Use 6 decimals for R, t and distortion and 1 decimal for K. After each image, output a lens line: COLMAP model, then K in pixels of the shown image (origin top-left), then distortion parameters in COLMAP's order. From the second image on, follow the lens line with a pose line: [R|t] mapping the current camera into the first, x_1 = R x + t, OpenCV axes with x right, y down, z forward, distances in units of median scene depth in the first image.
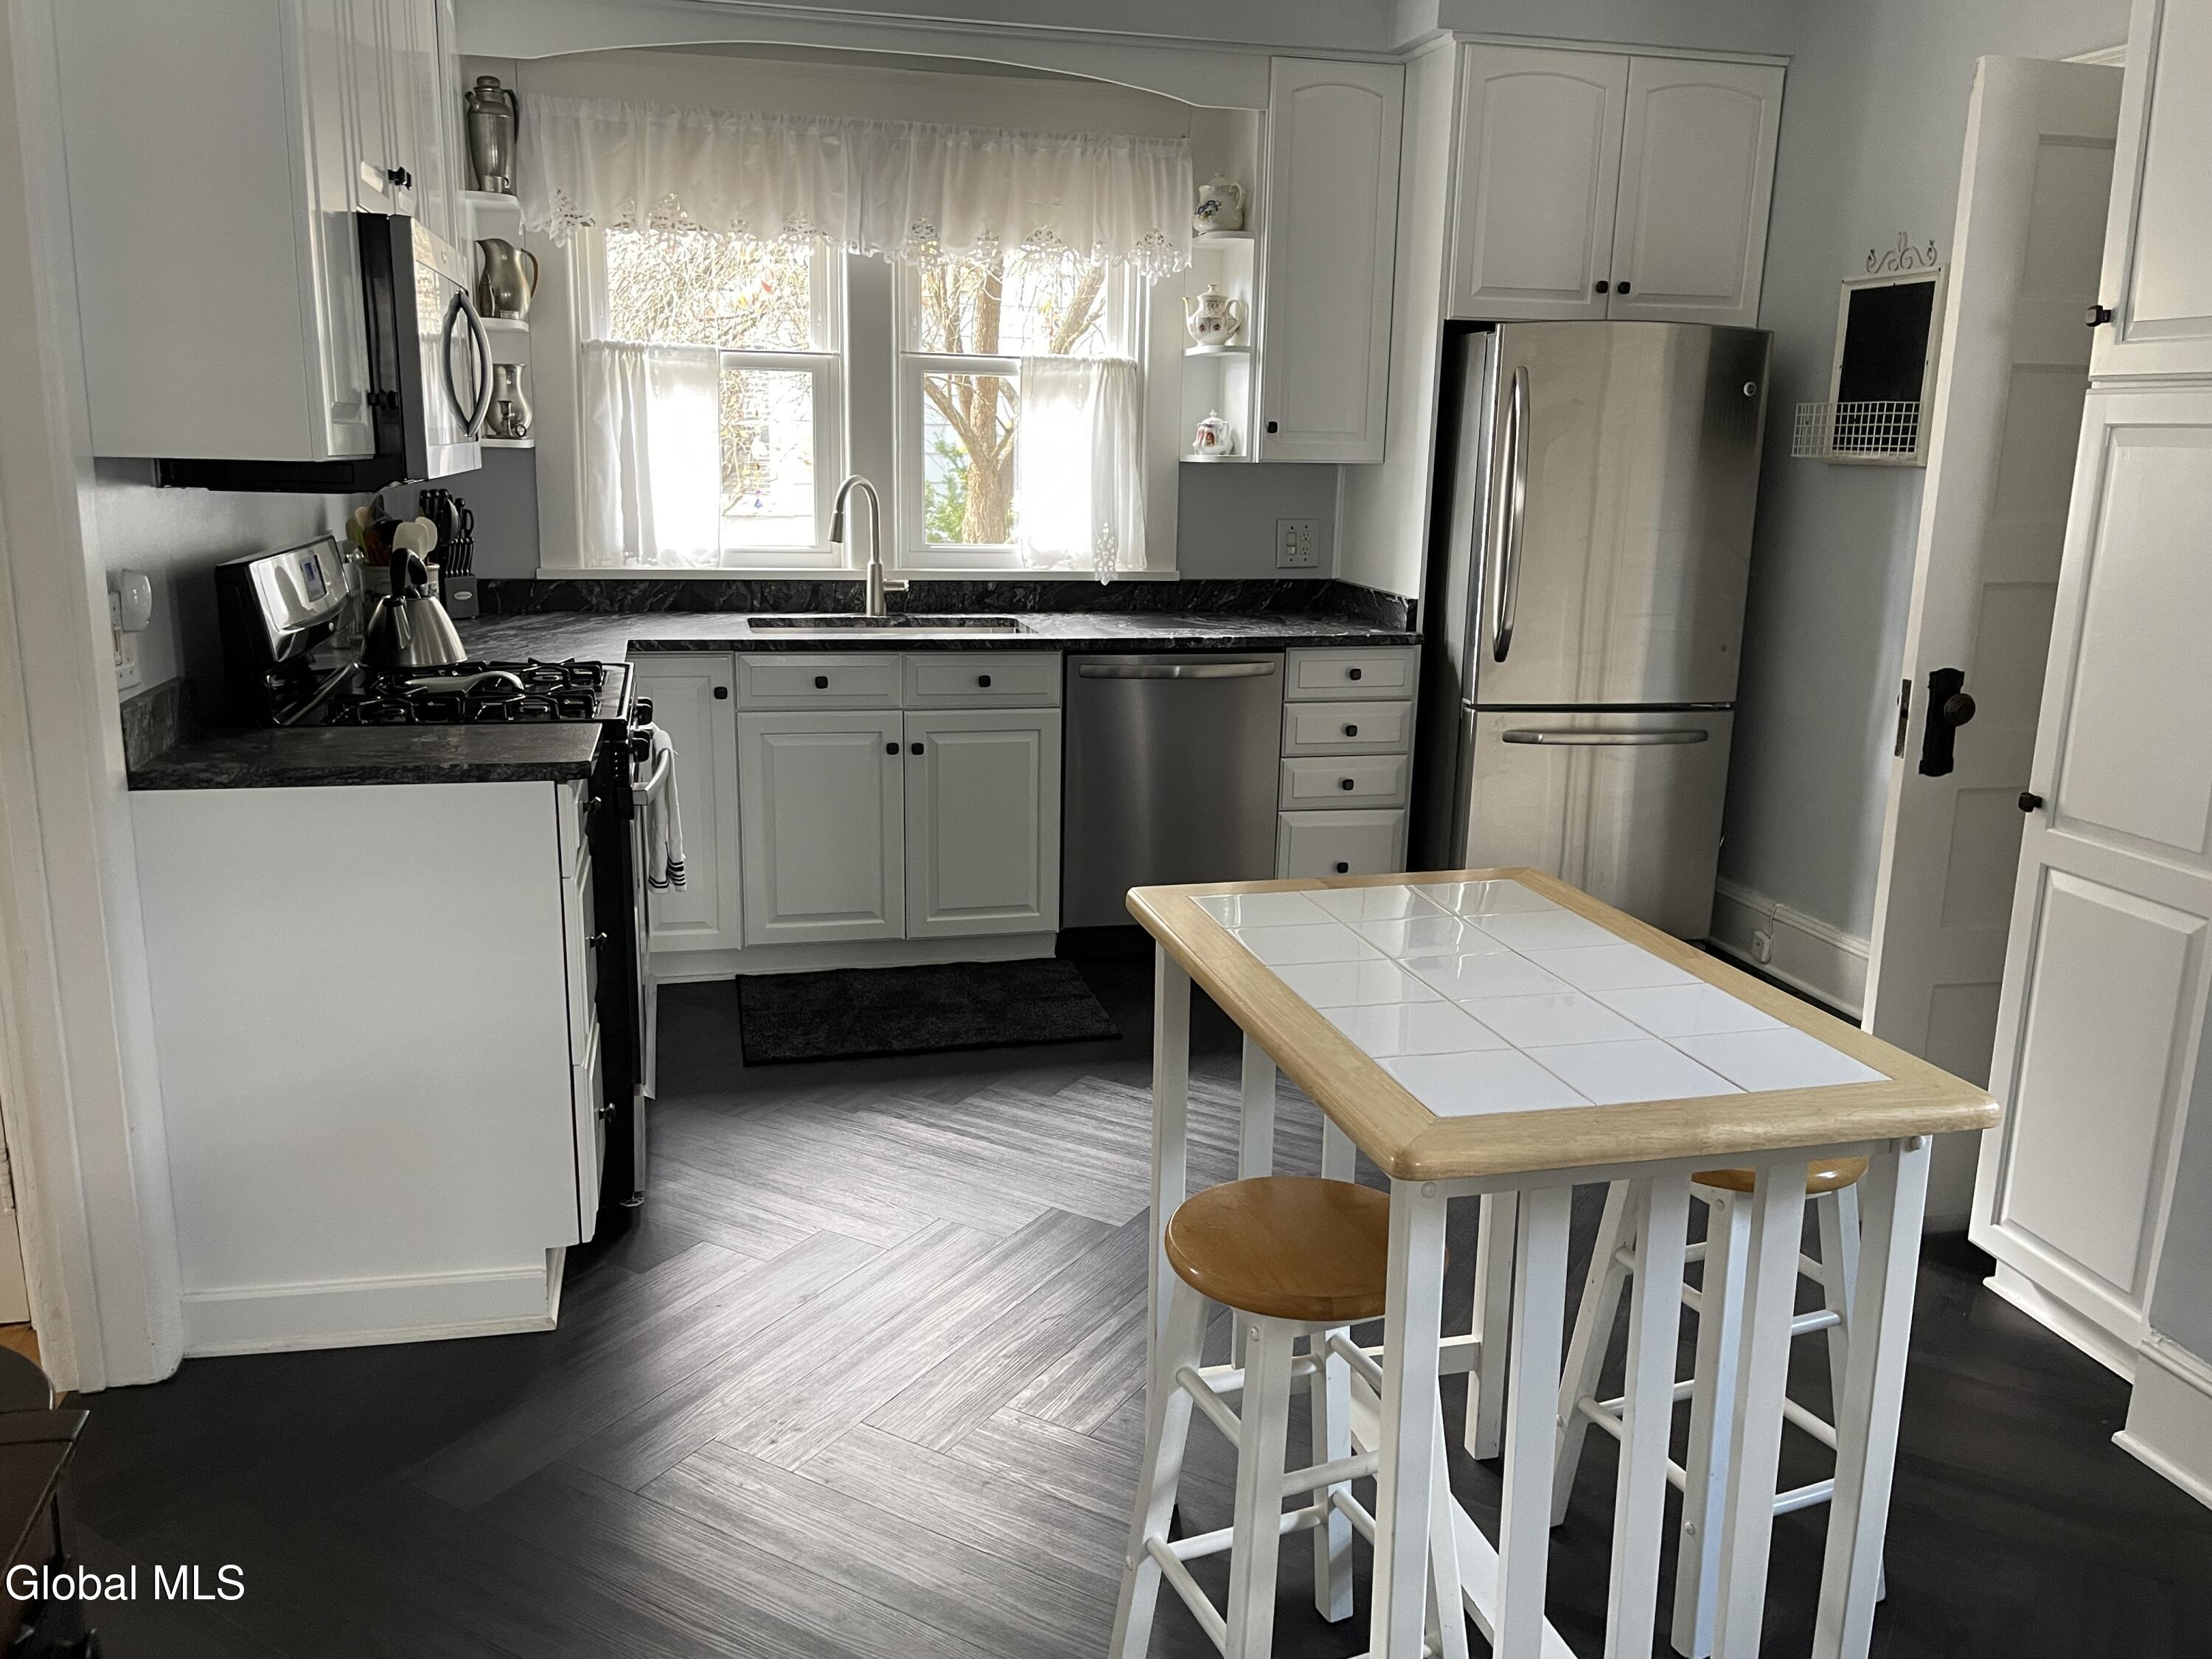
lens RADIAL K [[1737.6, 0, 1101.6], [0, 1737.6, 838.3], [0, 0, 1]] dist [0.075456, -0.105755]
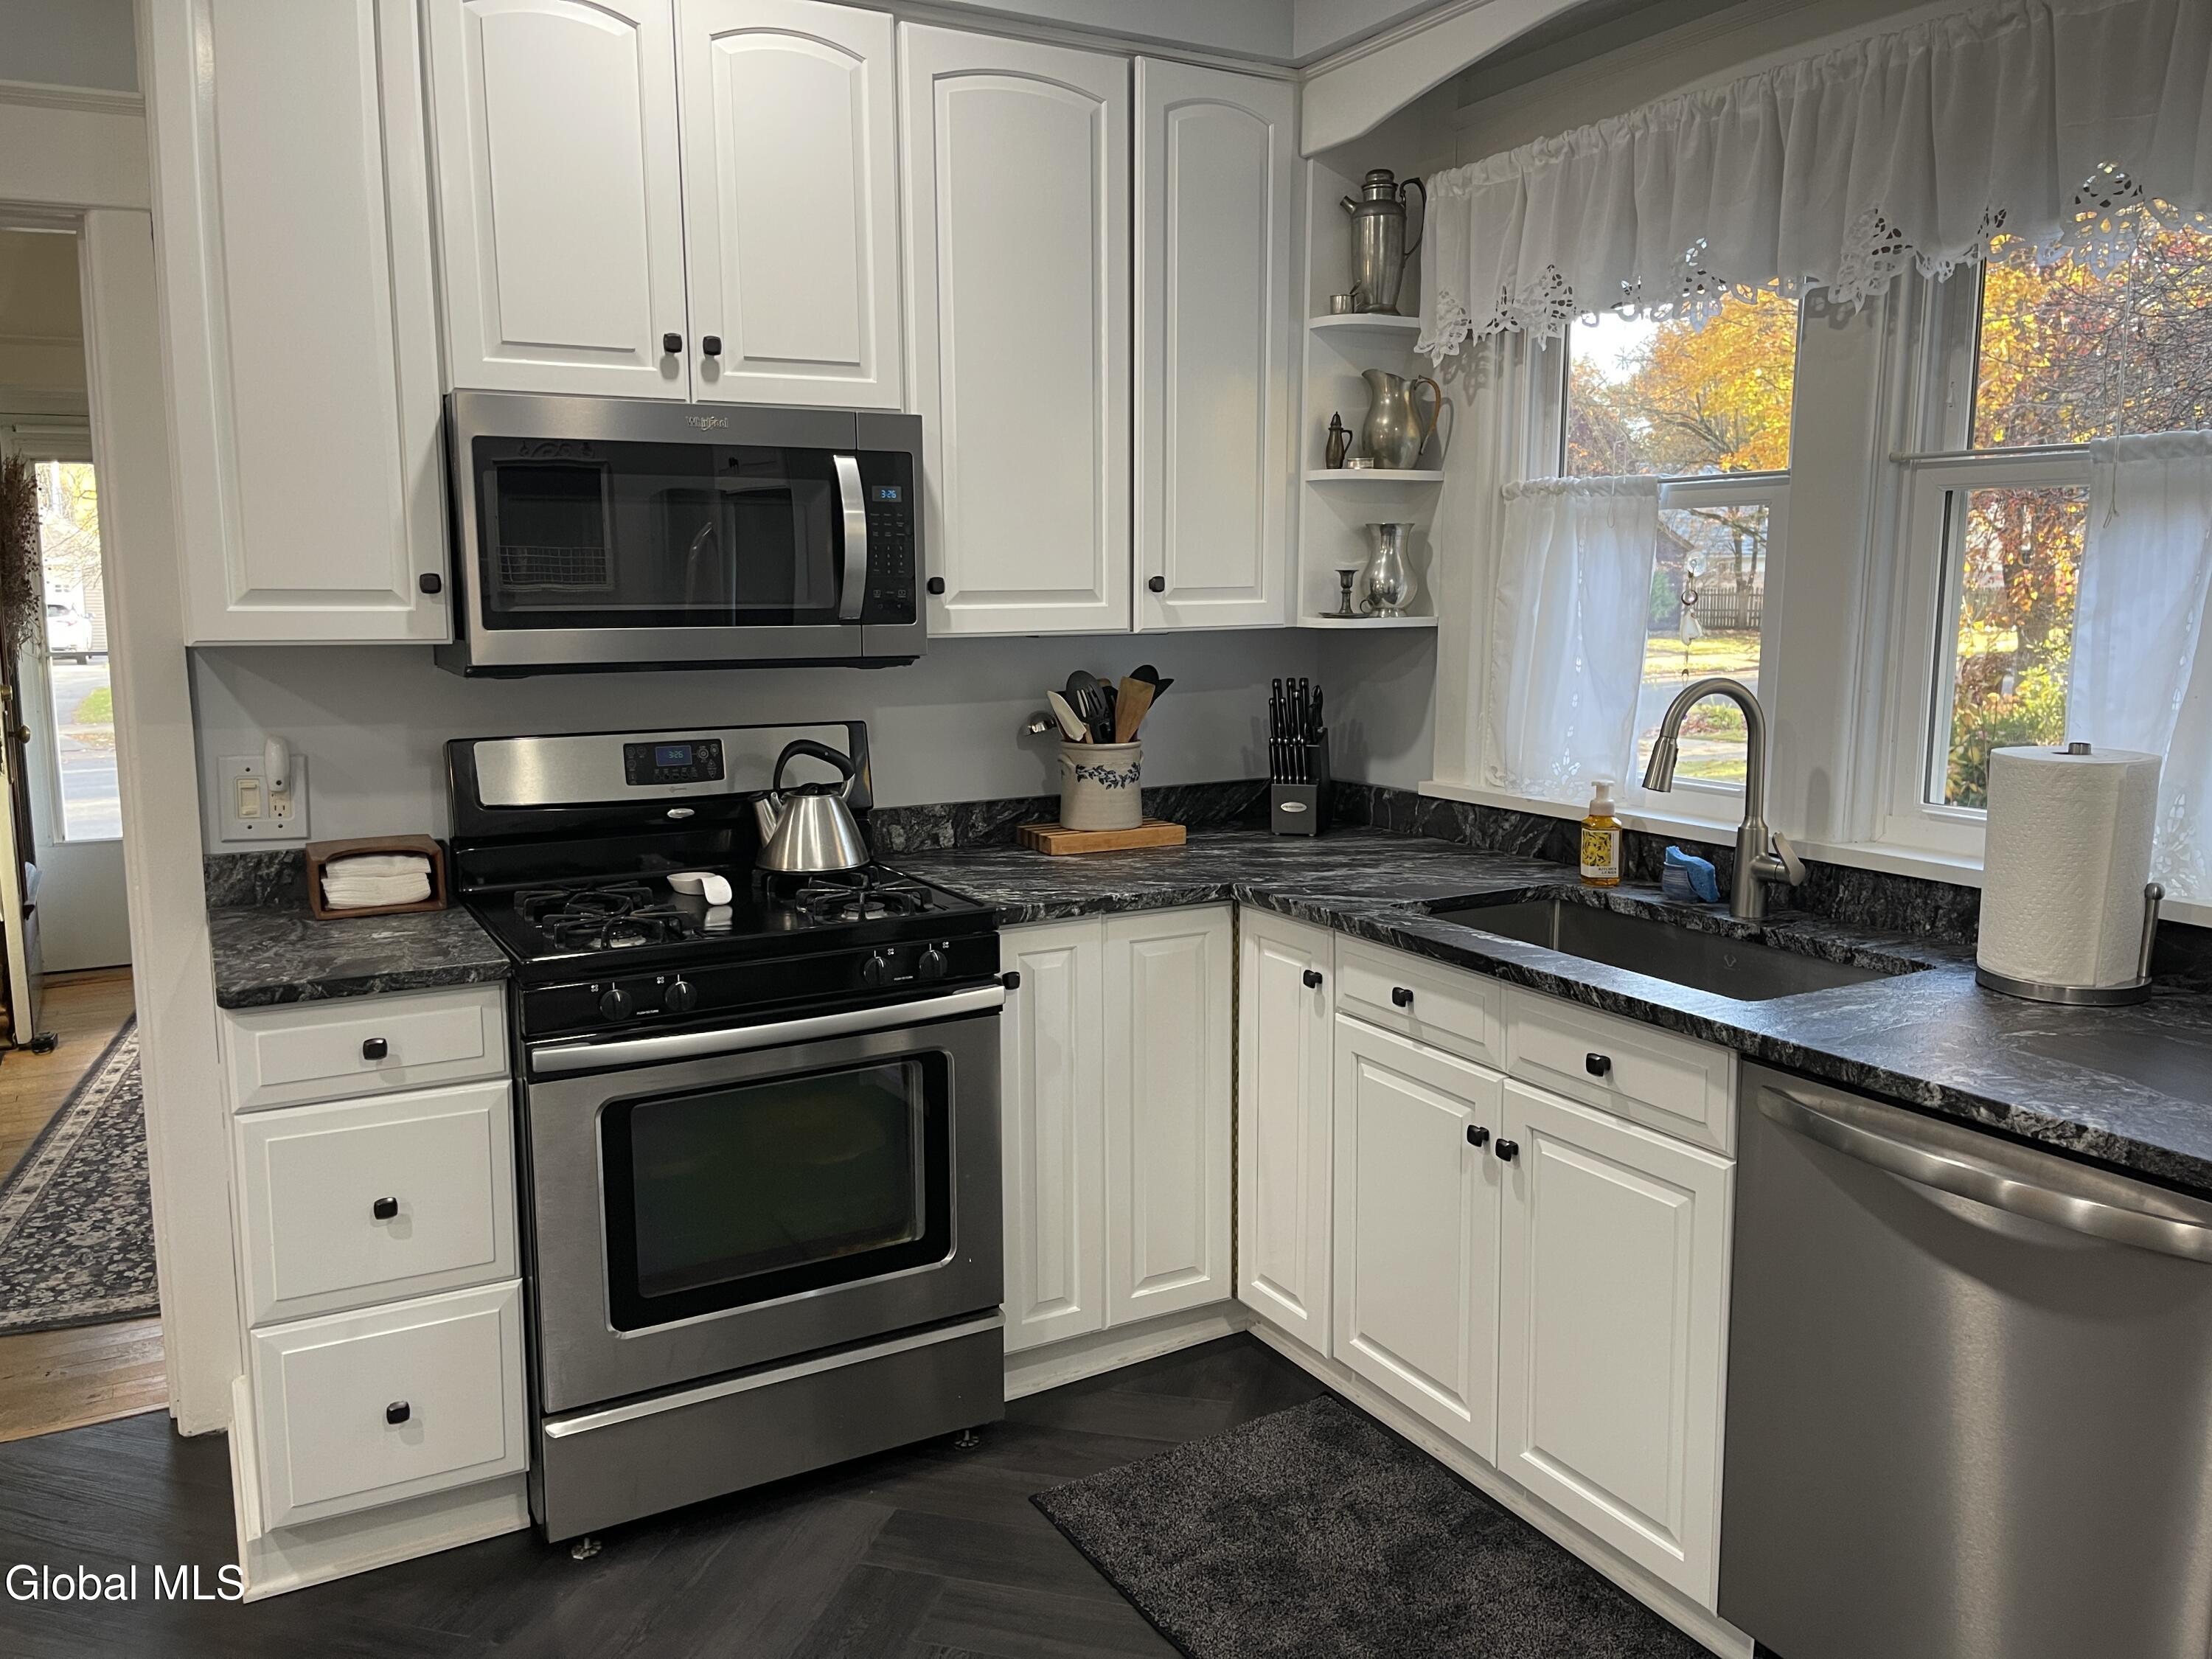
lens RADIAL K [[1680.3, 0, 1102.0], [0, 1680.3, 802.7], [0, 0, 1]] dist [0.127308, -0.192290]
pose [[0.270404, 0.107714, -0.956703, 0.352150], [-0.207960, 0.976797, 0.051198, -0.153150], [0.940018, 0.185111, 0.286529, 0.655217]]
